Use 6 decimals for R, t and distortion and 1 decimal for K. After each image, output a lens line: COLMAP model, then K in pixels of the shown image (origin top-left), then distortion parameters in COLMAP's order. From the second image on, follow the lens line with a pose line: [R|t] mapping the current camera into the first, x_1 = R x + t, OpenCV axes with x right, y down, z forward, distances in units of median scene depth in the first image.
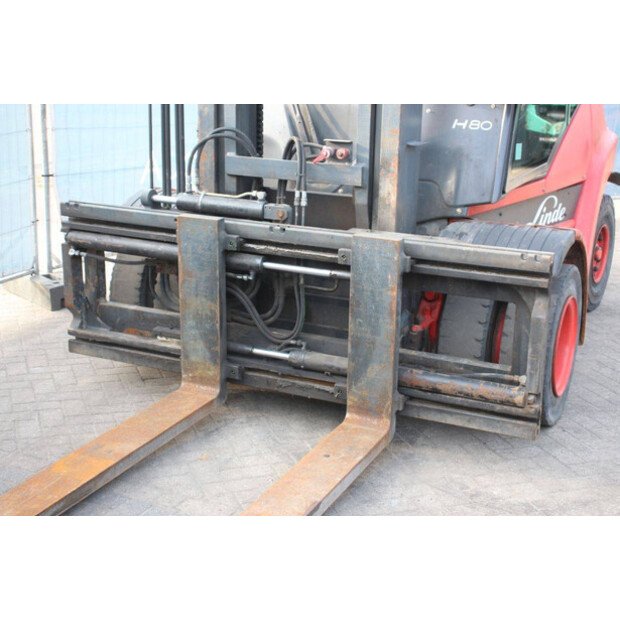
lens RADIAL K [[965.1, 0, 305.7], [0, 965.1, 313.4], [0, 0, 1]] dist [0.132764, 0.000000]
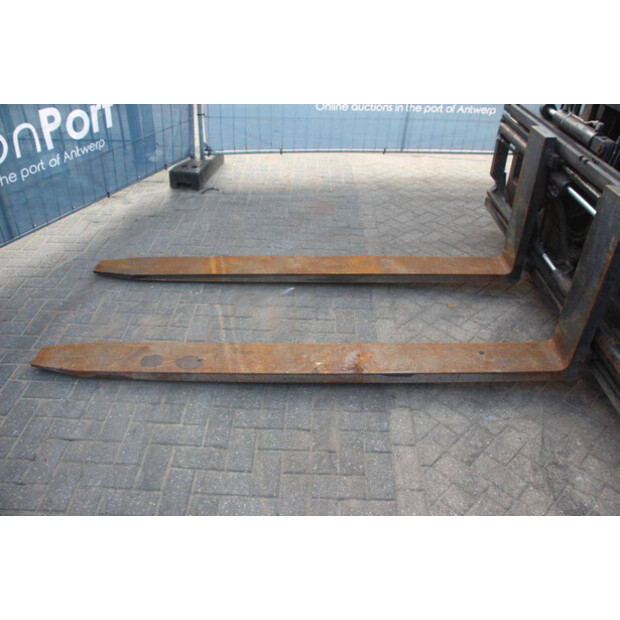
lens RADIAL K [[506.1, 0, 311.0], [0, 506.1, 314.5], [0, 0, 1]] dist [-0.157811, 0.121431]
pose [[0.423935, 0.524084, -0.738658, 0.323036], [-0.257890, 0.851662, 0.456251, -0.105901], [0.868201, -0.002928, 0.496205, 0.460941]]
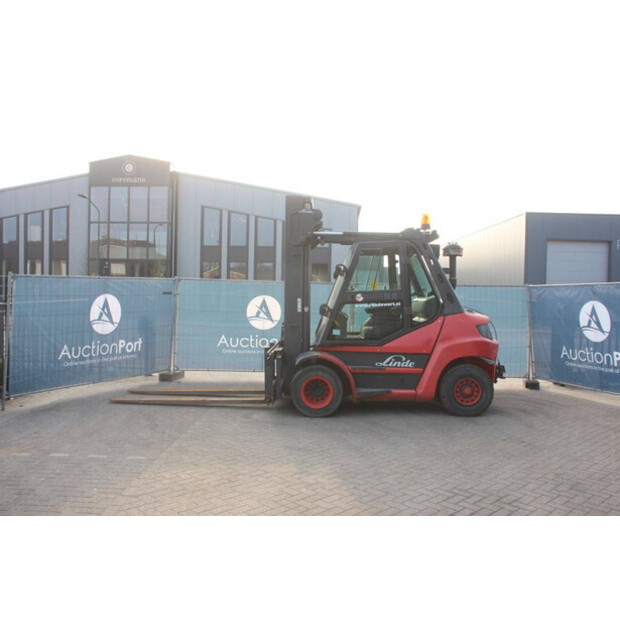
lens RADIAL K [[555.1, 0, 310.8], [0, 555.1, 309.3], [0, 0, 1]] dist [-0.139092, 0.135093]
pose [[0.406745, 0.004518, -0.913531, 1.958575], [-0.250999, 0.962056, -0.106998, -0.029307], [0.878384, 0.272816, 0.392445, 0.235682]]
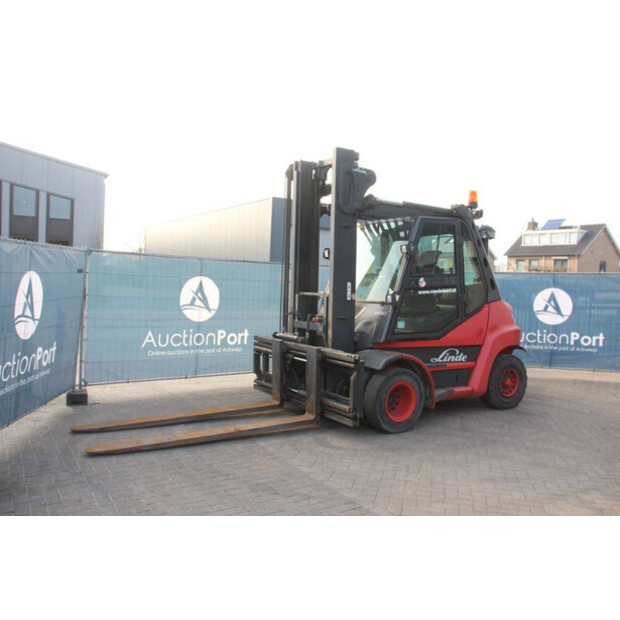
lens RADIAL K [[555.1, 0, 314.3], [0, 555.1, 310.6], [0, 0, 1]] dist [-0.139092, 0.135093]
pose [[0.849060, 0.027096, -0.527600, 0.853124], [-0.150854, 0.969538, -0.192974, 0.118607], [0.506300, 0.243437, 0.827284, -0.335322]]
